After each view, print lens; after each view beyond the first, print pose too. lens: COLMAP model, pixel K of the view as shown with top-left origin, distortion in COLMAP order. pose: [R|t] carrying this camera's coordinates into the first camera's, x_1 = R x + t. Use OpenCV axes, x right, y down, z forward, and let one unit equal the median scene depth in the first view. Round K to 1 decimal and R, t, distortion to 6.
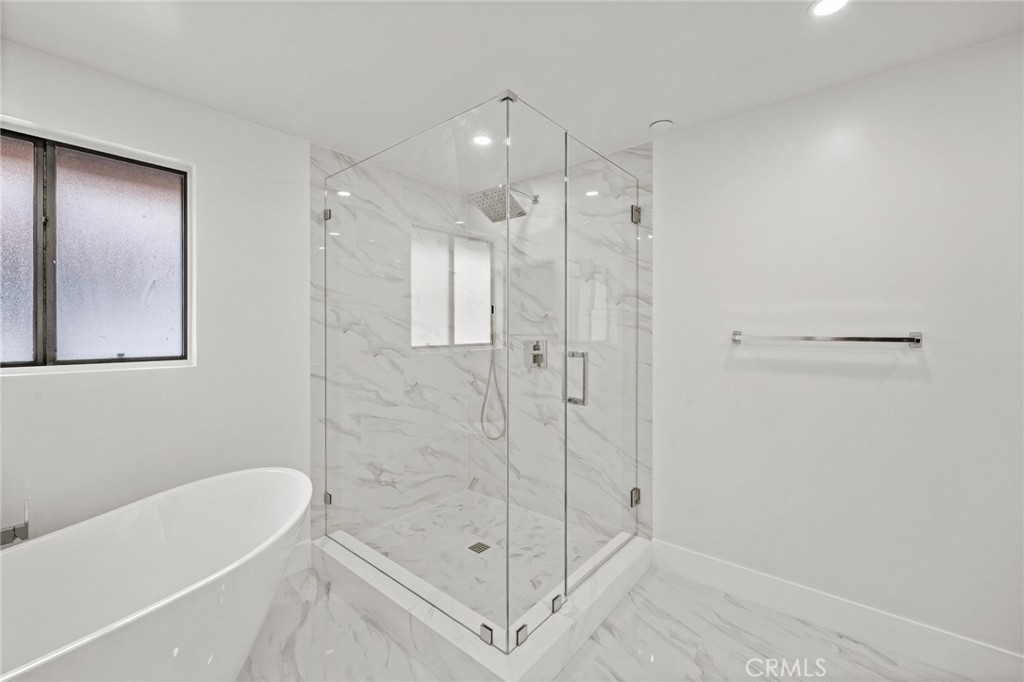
lens RADIAL K [[414.5, 0, 511.7], [0, 414.5, 332.0], [0, 0, 1]] dist [-0.000139, -0.000055]
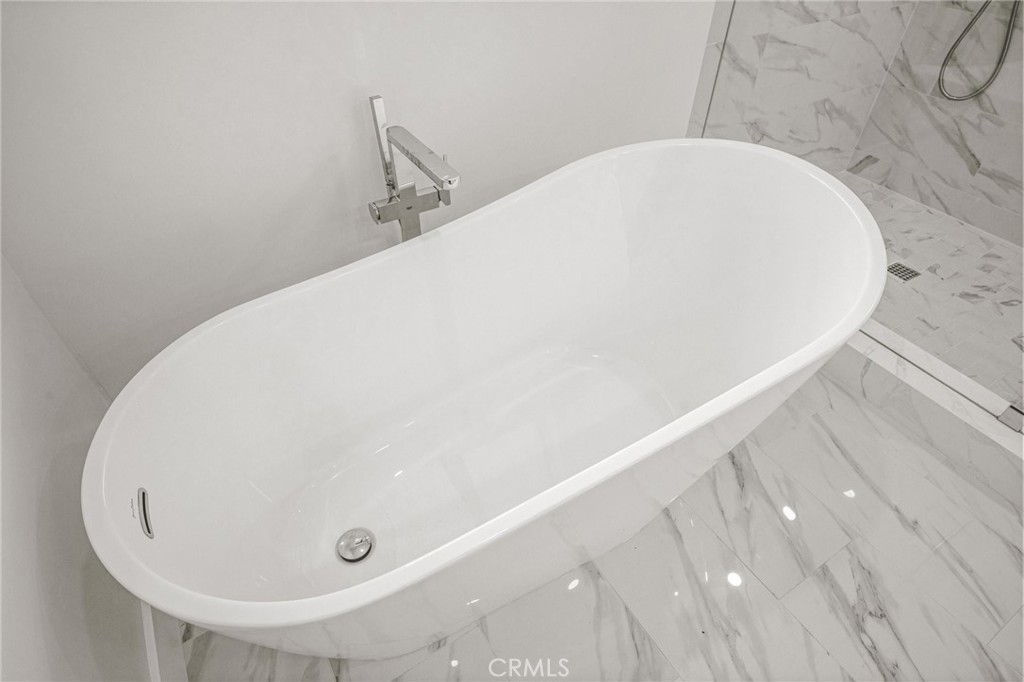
lens RADIAL K [[563.8, 0, 510.8], [0, 563.8, 339.6], [0, 0, 1]] dist [-0.002859, -0.000981]
pose [[0.944564, 0.223263, -0.240732, -0.461746], [-0.003404, 0.739829, 0.672787, -0.013584], [0.328308, -0.634671, 0.699576, 0.083635]]
